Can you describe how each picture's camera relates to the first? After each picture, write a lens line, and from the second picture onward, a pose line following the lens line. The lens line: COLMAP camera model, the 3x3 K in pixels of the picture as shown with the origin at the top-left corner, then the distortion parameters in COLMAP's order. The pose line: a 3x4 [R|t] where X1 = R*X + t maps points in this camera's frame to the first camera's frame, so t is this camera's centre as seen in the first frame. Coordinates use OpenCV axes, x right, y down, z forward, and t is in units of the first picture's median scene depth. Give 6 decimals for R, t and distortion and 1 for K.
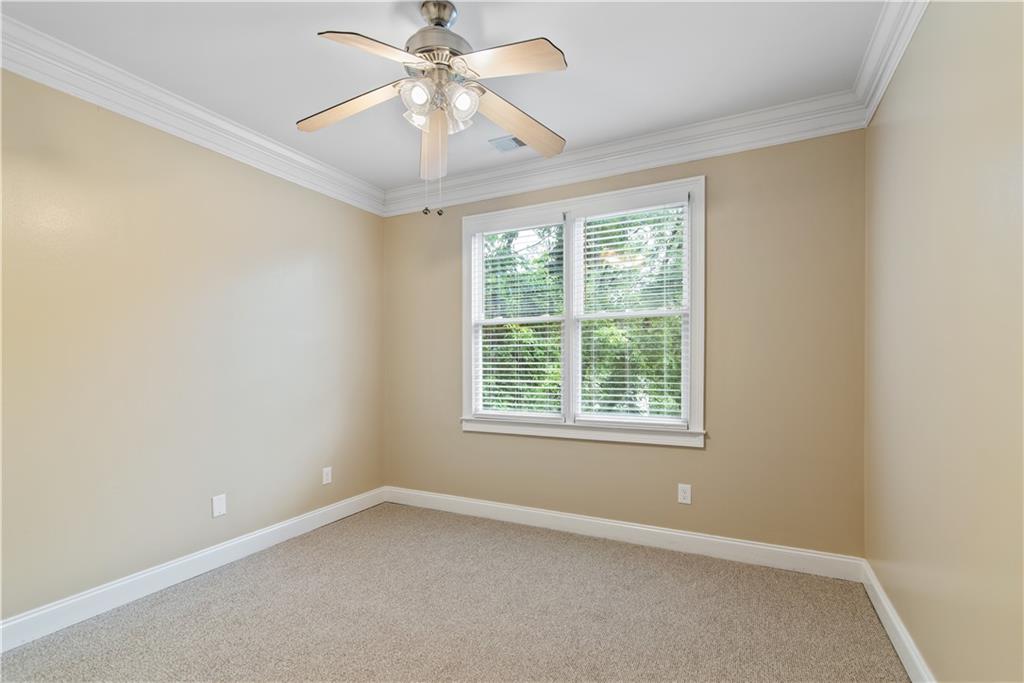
lens RADIAL K [[461.2, 0, 510.8], [0, 461.2, 348.2], [0, 0, 1]] dist [0.019027, -0.003714]
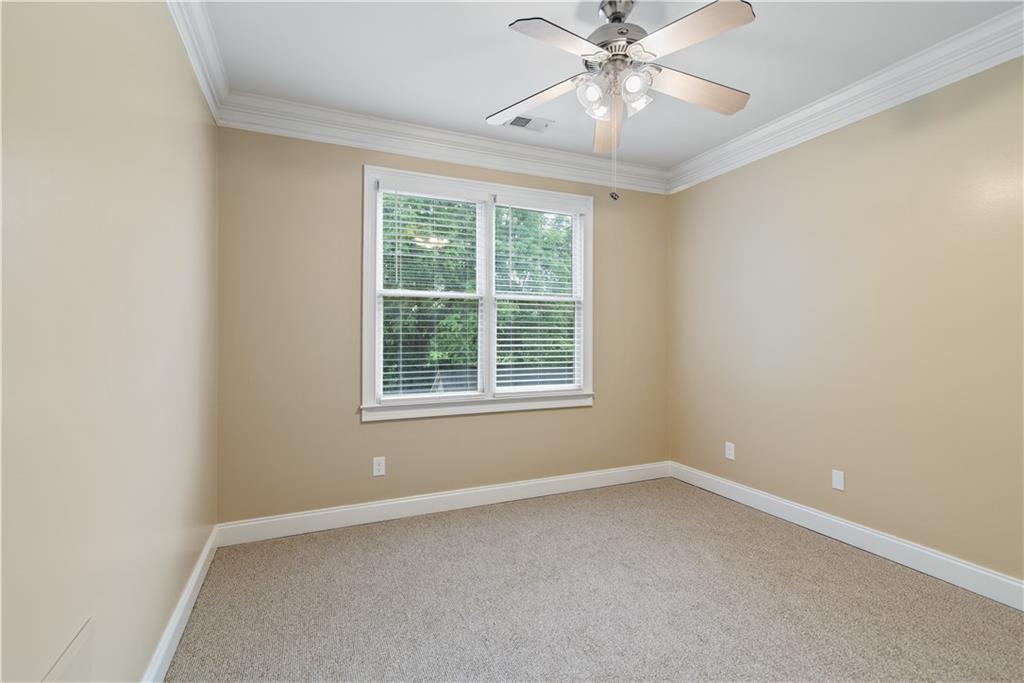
lens RADIAL K [[458.1, 0, 494.3], [0, 458.1, 323.4], [0, 0, 1]] dist [0.000881, -0.000125]
pose [[0.644553, 0.030634, 0.763946, -0.643693], [-0.023551, 0.999518, -0.020210, 0.015100], [-0.764197, -0.004965, 0.644964, 0.324839]]
